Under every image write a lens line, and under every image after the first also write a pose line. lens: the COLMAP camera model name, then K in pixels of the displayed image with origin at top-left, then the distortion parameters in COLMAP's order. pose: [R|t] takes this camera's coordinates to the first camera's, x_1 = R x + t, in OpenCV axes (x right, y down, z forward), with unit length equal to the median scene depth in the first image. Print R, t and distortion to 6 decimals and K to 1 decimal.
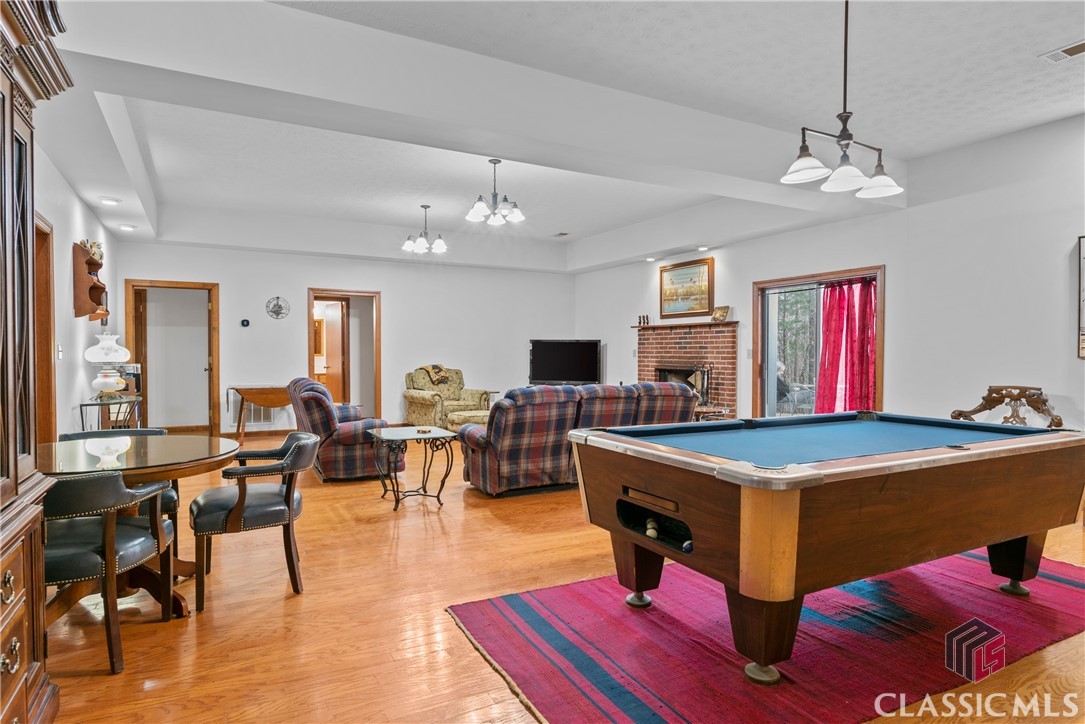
lens RADIAL K [[628.0, 0, 542.5], [0, 628.0, 363.6], [0, 0, 1]] dist [-0.004960, -0.000651]
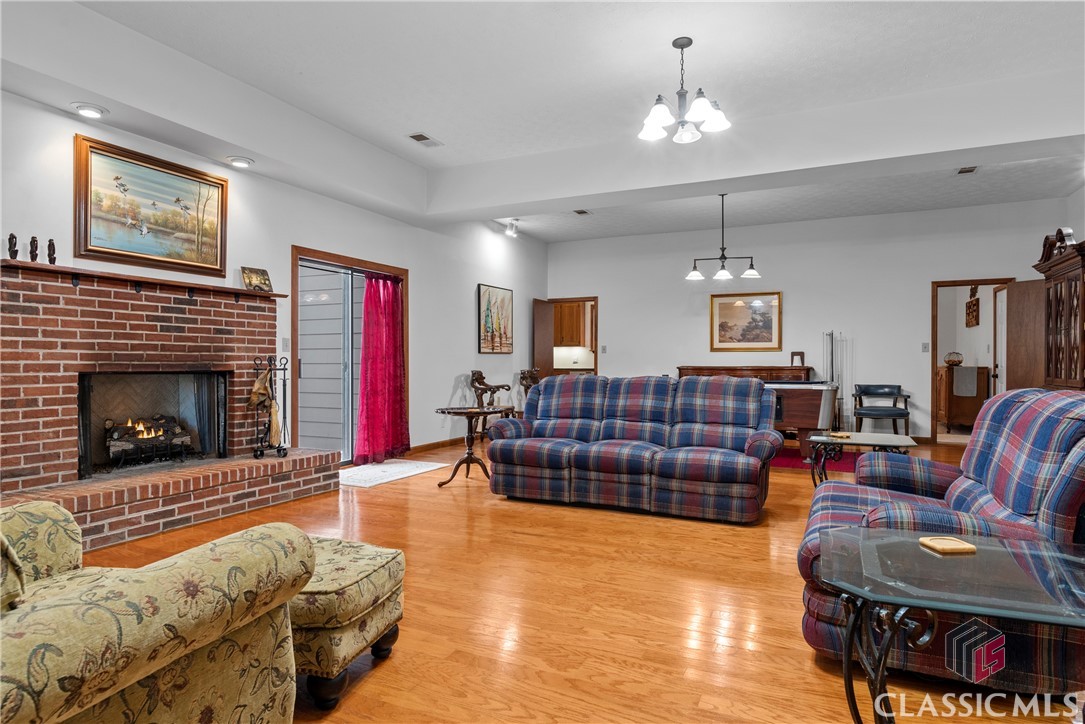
lens RADIAL K [[628.0, 0, 542.9], [0, 628.0, 360.0], [0, 0, 1]] dist [-0.004960, -0.000651]
pose [[-0.598983, -0.003805, 0.800753, -0.369752], [0.006324, 0.999935, 0.009482, -0.002975], [-0.800737, 0.010744, -0.598920, 1.078968]]
